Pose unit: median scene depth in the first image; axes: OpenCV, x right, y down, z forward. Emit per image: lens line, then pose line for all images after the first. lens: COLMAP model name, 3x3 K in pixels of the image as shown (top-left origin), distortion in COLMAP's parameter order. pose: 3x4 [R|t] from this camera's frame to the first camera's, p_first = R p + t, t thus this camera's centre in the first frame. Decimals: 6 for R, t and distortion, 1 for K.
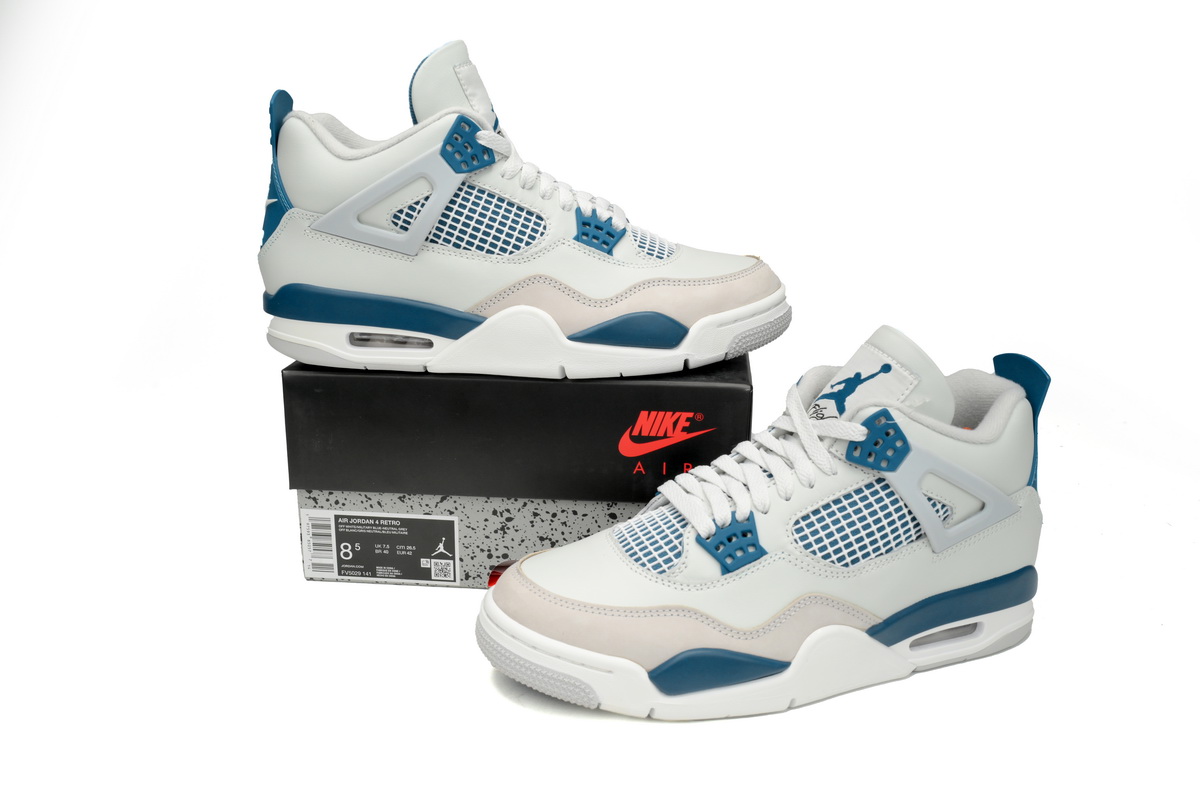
lens RADIAL K [[1203.8, 0, 597.8], [0, 1203.8, 397.0], [0, 0, 1]] dist [-0.012427, 0.000000]
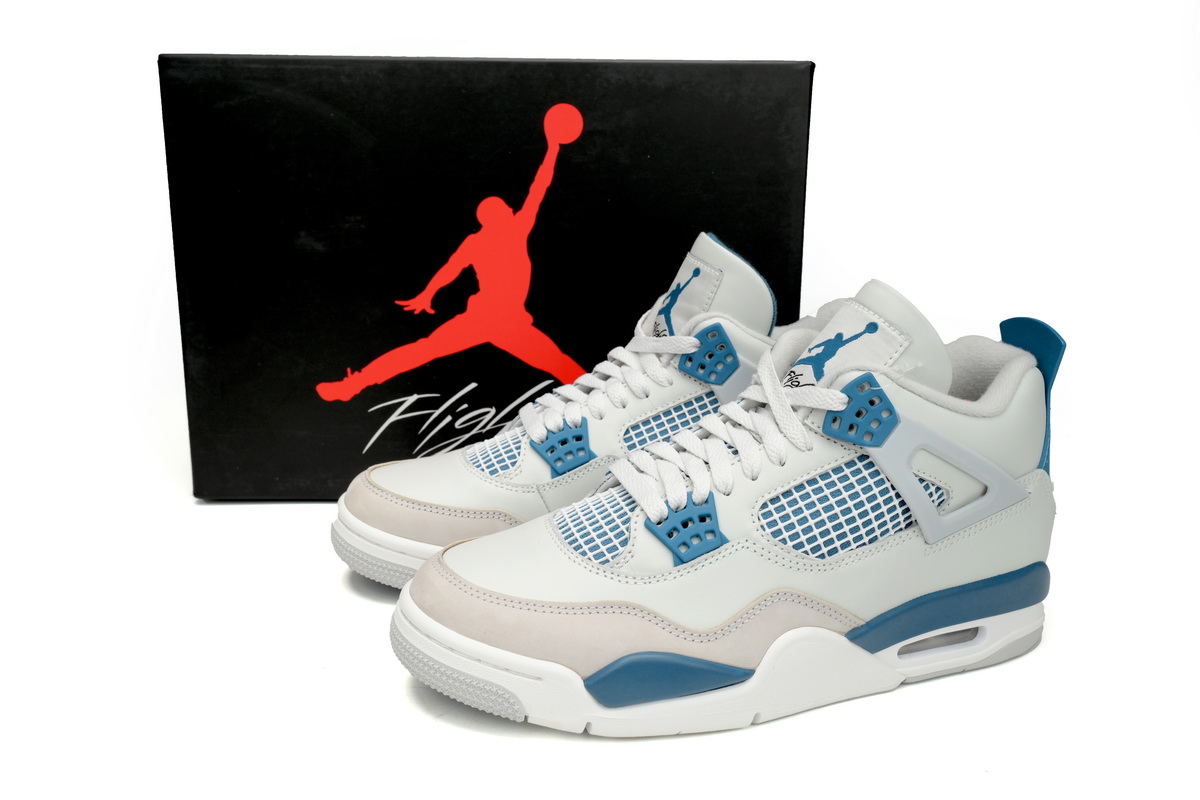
lens RADIAL K [[1203.8, 0, 602.1], [0, 1203.8, 396.9], [0, 0, 1]] dist [-0.012427, 0.000000]
pose [[0.999870, 0.008657, -0.013589, 0.061216], [-0.008782, 0.999919, -0.009176, 0.035813], [0.013509, 0.009294, 0.999866, 0.145561]]
